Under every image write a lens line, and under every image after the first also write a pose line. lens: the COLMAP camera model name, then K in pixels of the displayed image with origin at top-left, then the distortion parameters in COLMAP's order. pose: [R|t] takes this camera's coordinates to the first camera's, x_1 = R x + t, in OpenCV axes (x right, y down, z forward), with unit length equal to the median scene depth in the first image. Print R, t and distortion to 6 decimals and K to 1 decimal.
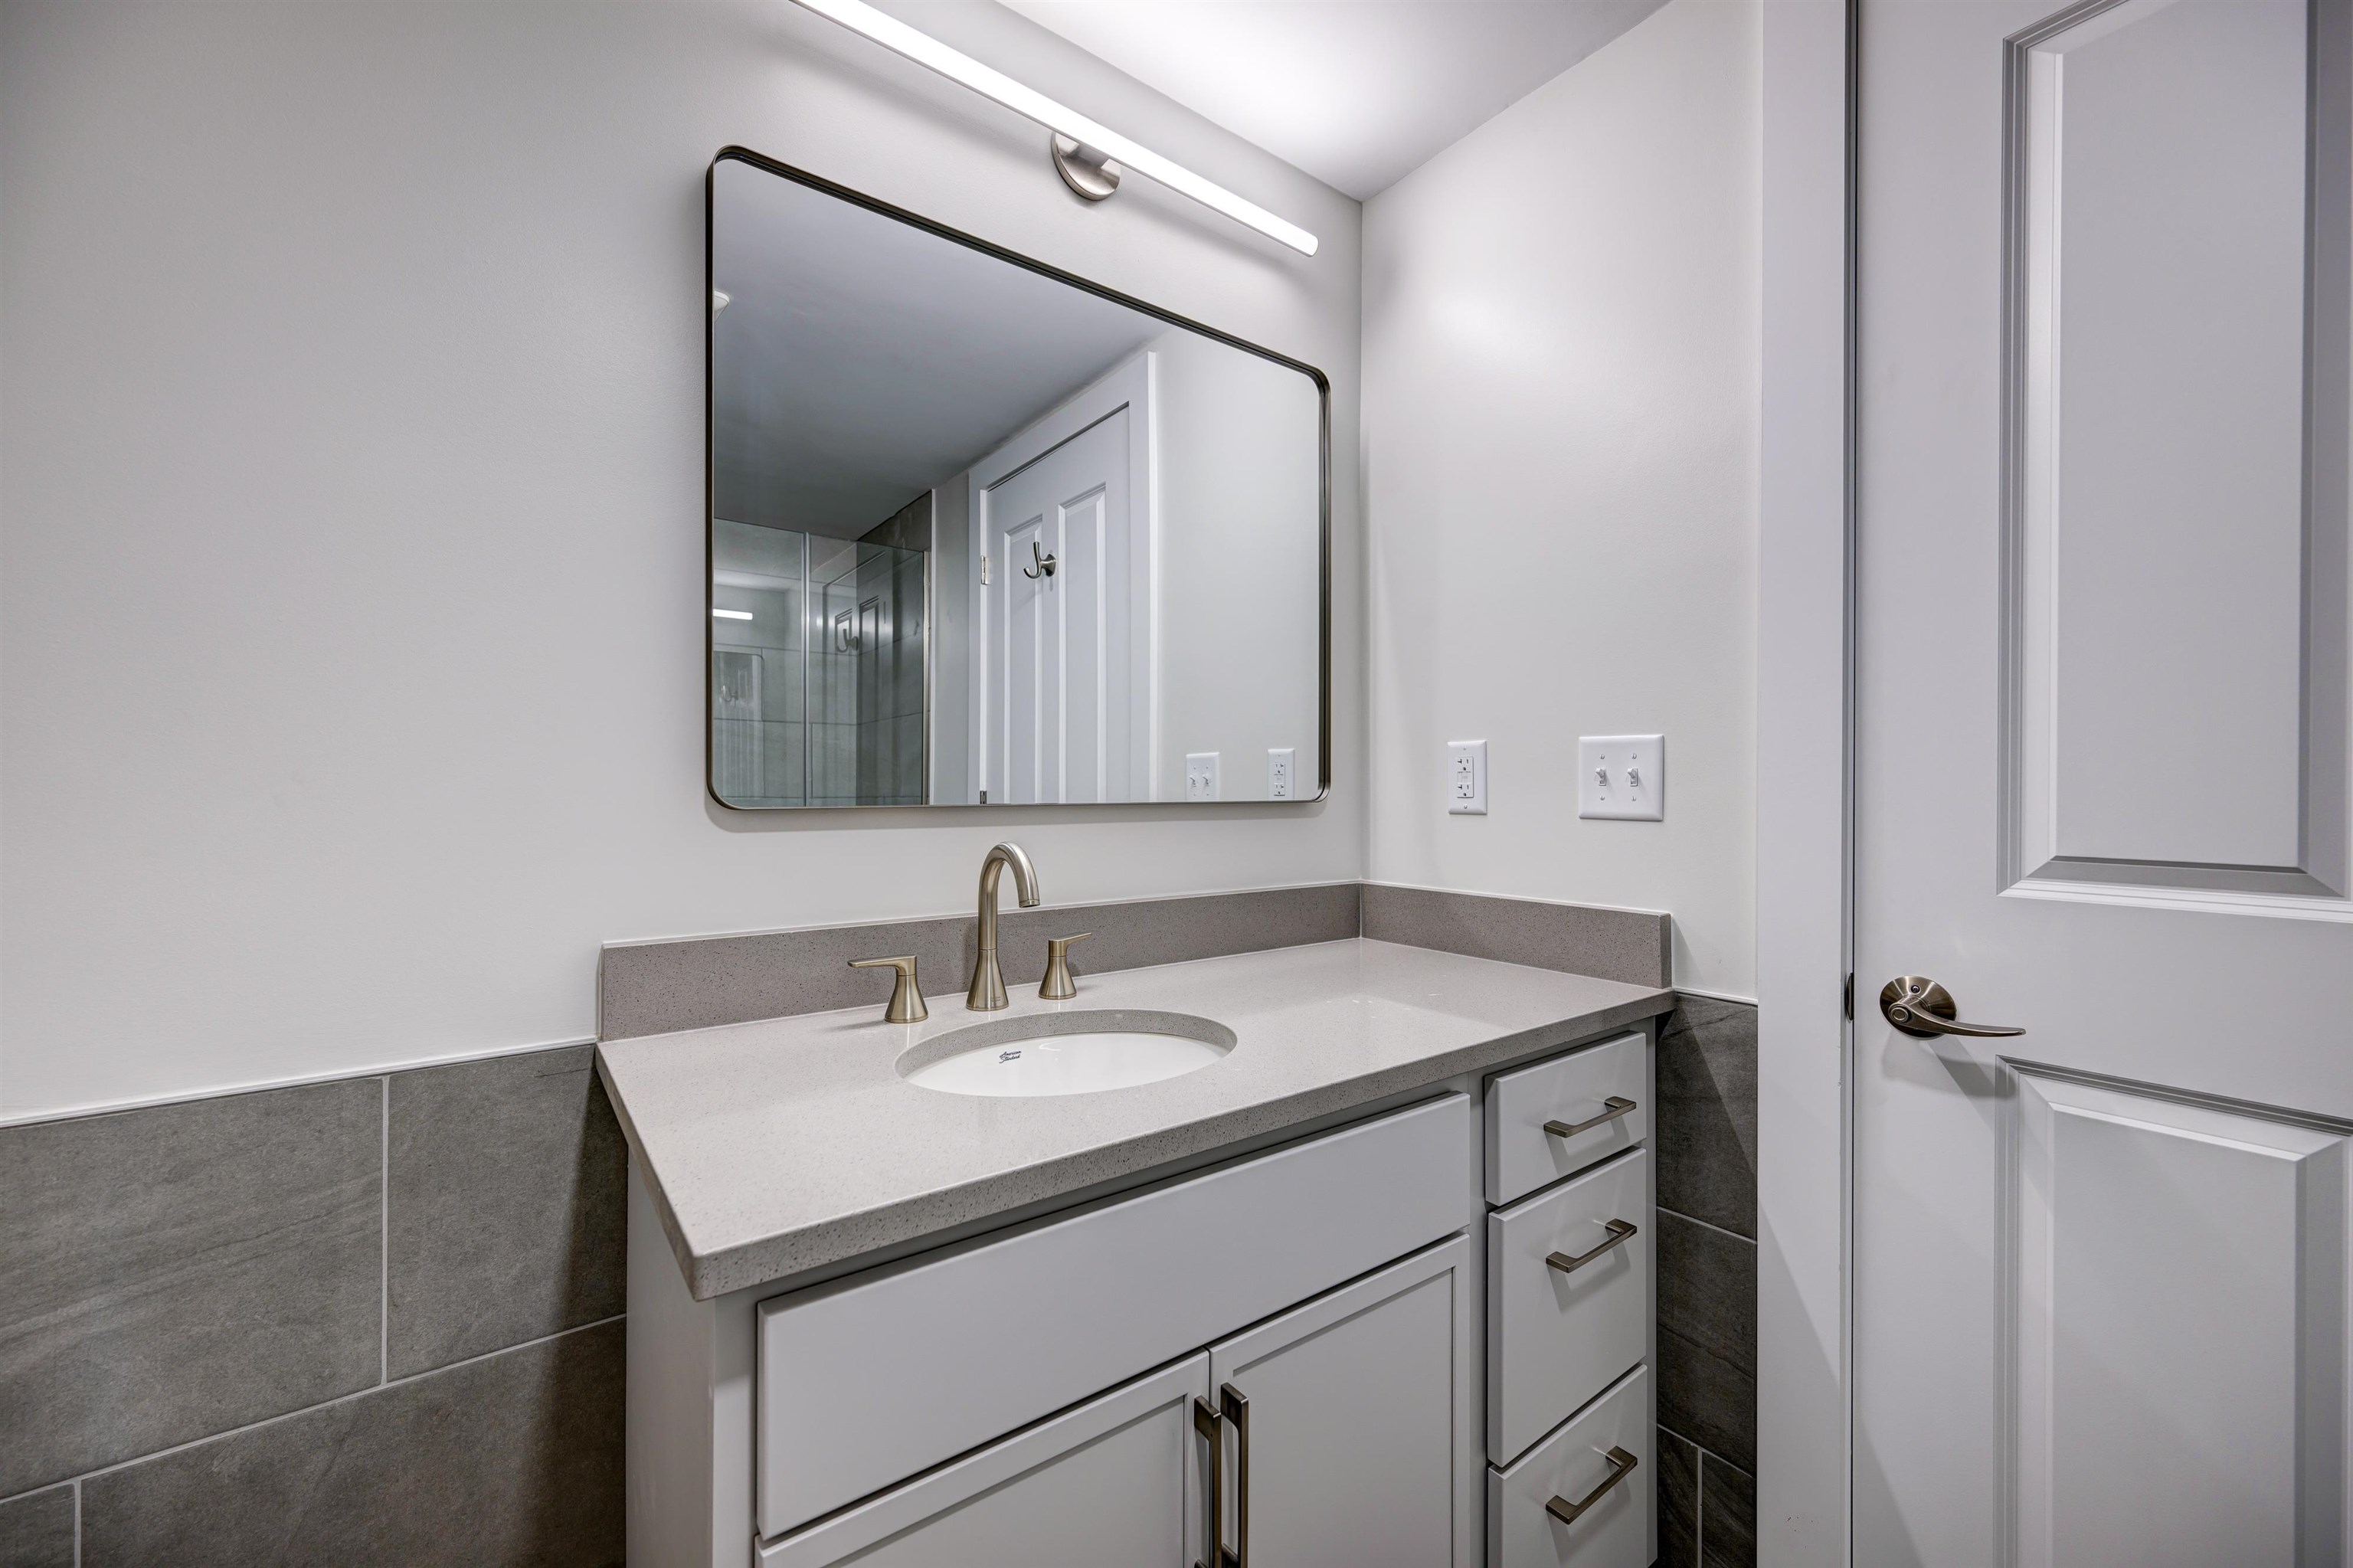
lens RADIAL K [[906.9, 0, 1159.8], [0, 906.9, 783.5], [0, 0, 1]] dist [-0.001619, 0.000337]
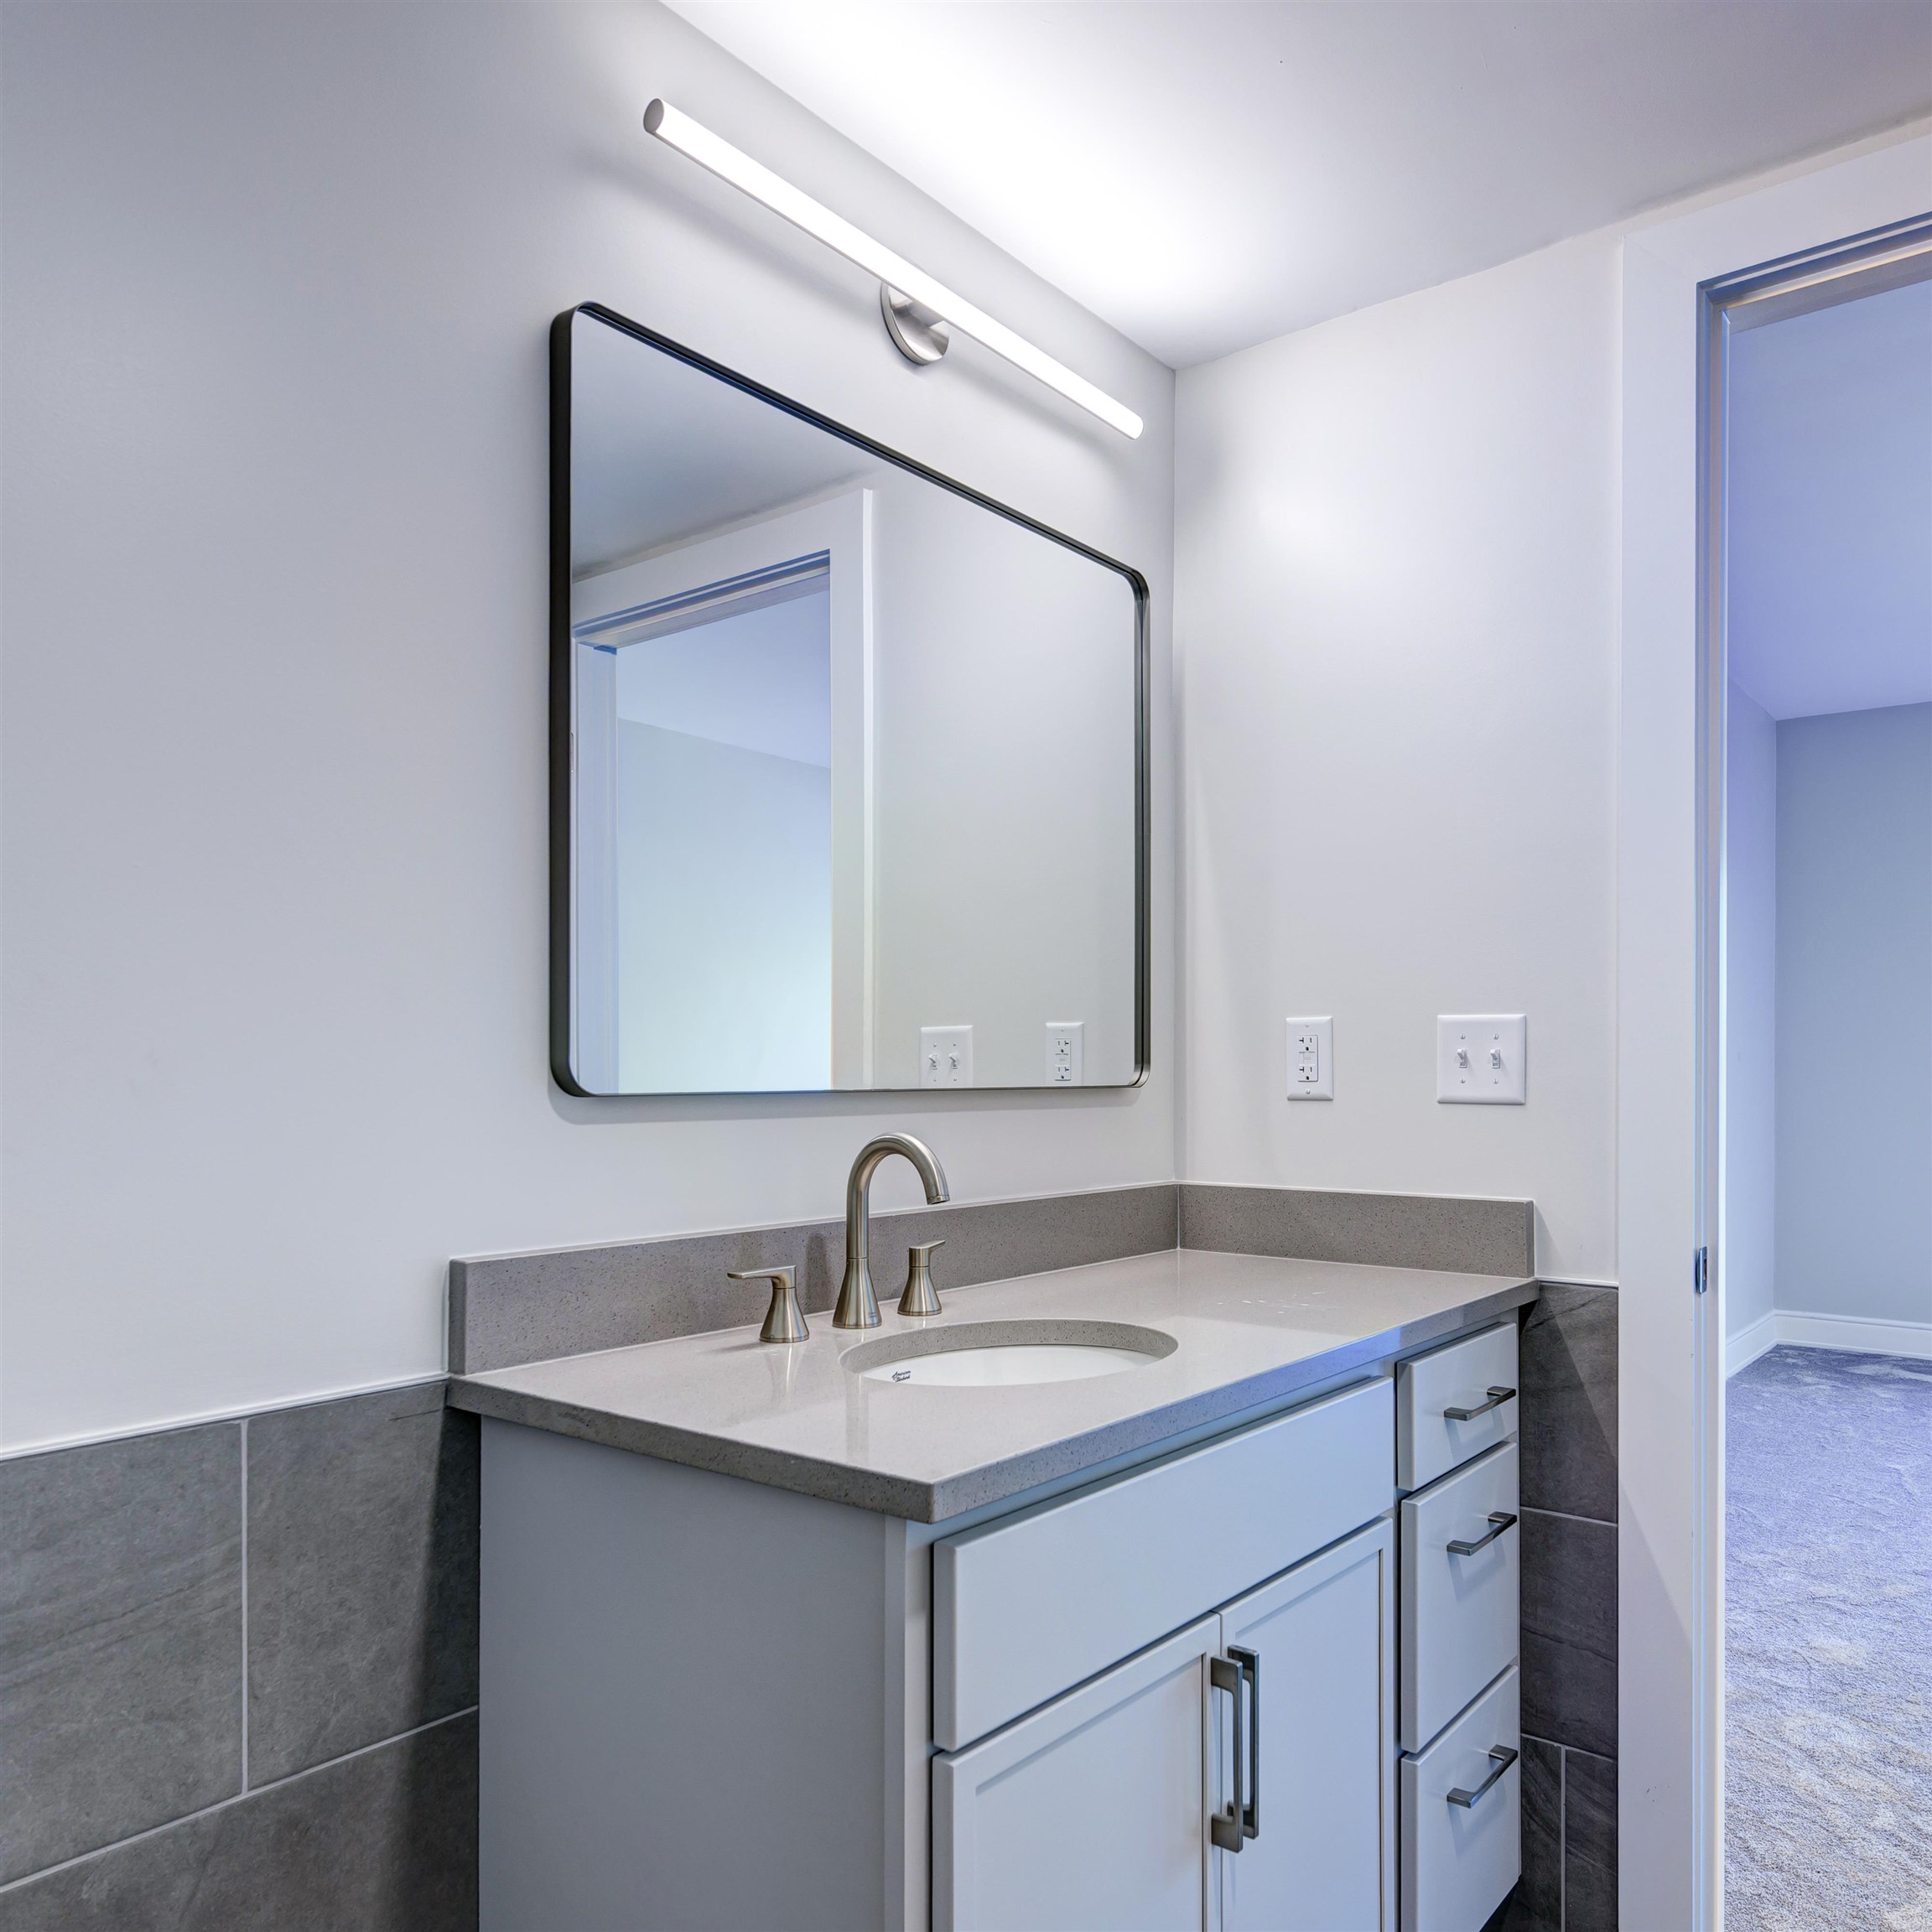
lens RADIAL K [[1464.6, 0, 1000.8], [0, 1464.6, 1055.7], [0, 0, 1]] dist [0.002807, -0.009077]
pose [[0.961783, 0.002776, 0.273799, -0.441700], [-0.001398, 0.999985, -0.005228, -0.001848], [-0.273810, 0.004645, 0.961773, -0.372724]]
